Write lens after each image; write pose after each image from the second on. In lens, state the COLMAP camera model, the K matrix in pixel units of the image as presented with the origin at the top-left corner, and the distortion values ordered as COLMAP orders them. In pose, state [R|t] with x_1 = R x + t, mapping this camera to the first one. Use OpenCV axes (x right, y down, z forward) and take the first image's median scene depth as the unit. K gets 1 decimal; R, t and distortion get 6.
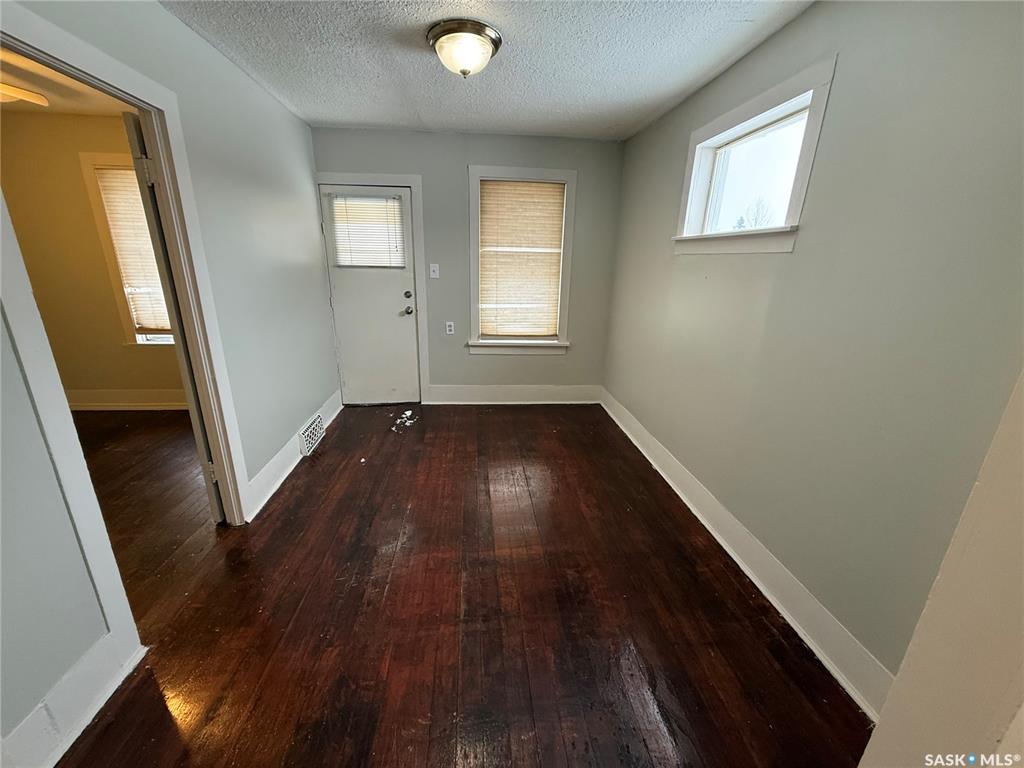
lens RADIAL K [[405.4, 0, 508.7], [0, 405.4, 381.3], [0, 0, 1]] dist [0.000428, 0.000134]
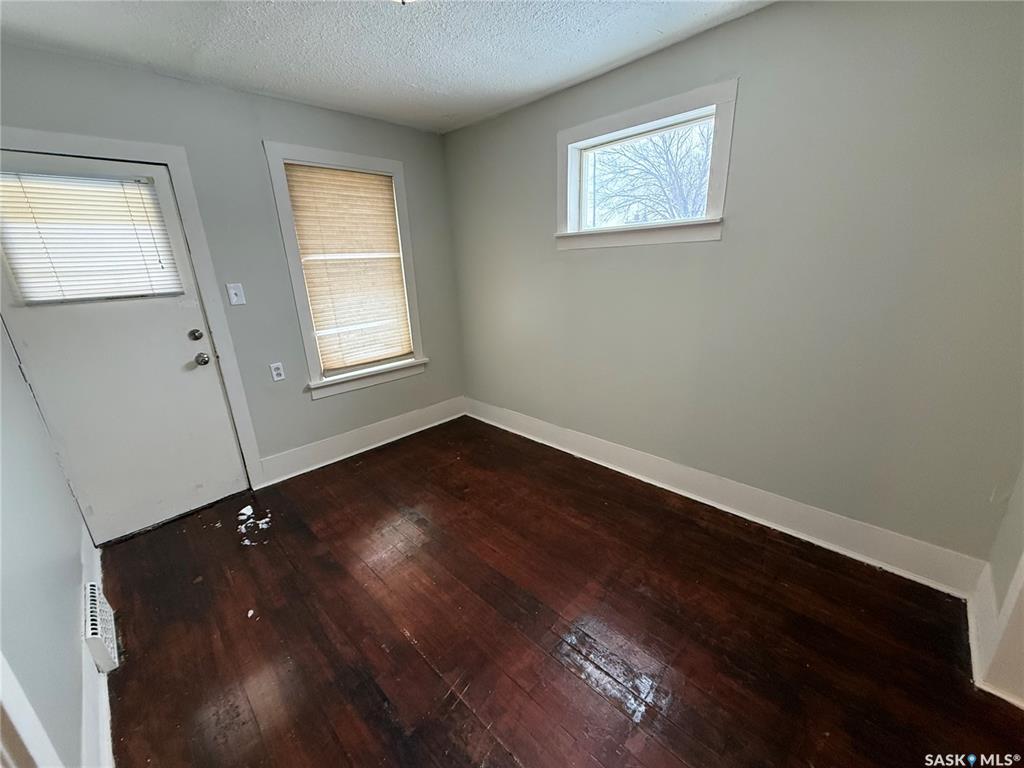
lens RADIAL K [[405.4, 0, 510.6], [0, 405.4, 381.6], [0, 0, 1]] dist [0.000428, 0.000134]
pose [[0.764928, -0.236890, 0.598972, -0.274090], [0.244641, 0.967080, 0.070052, -0.067762], [-0.595848, 0.092949, 0.797700, 0.206989]]
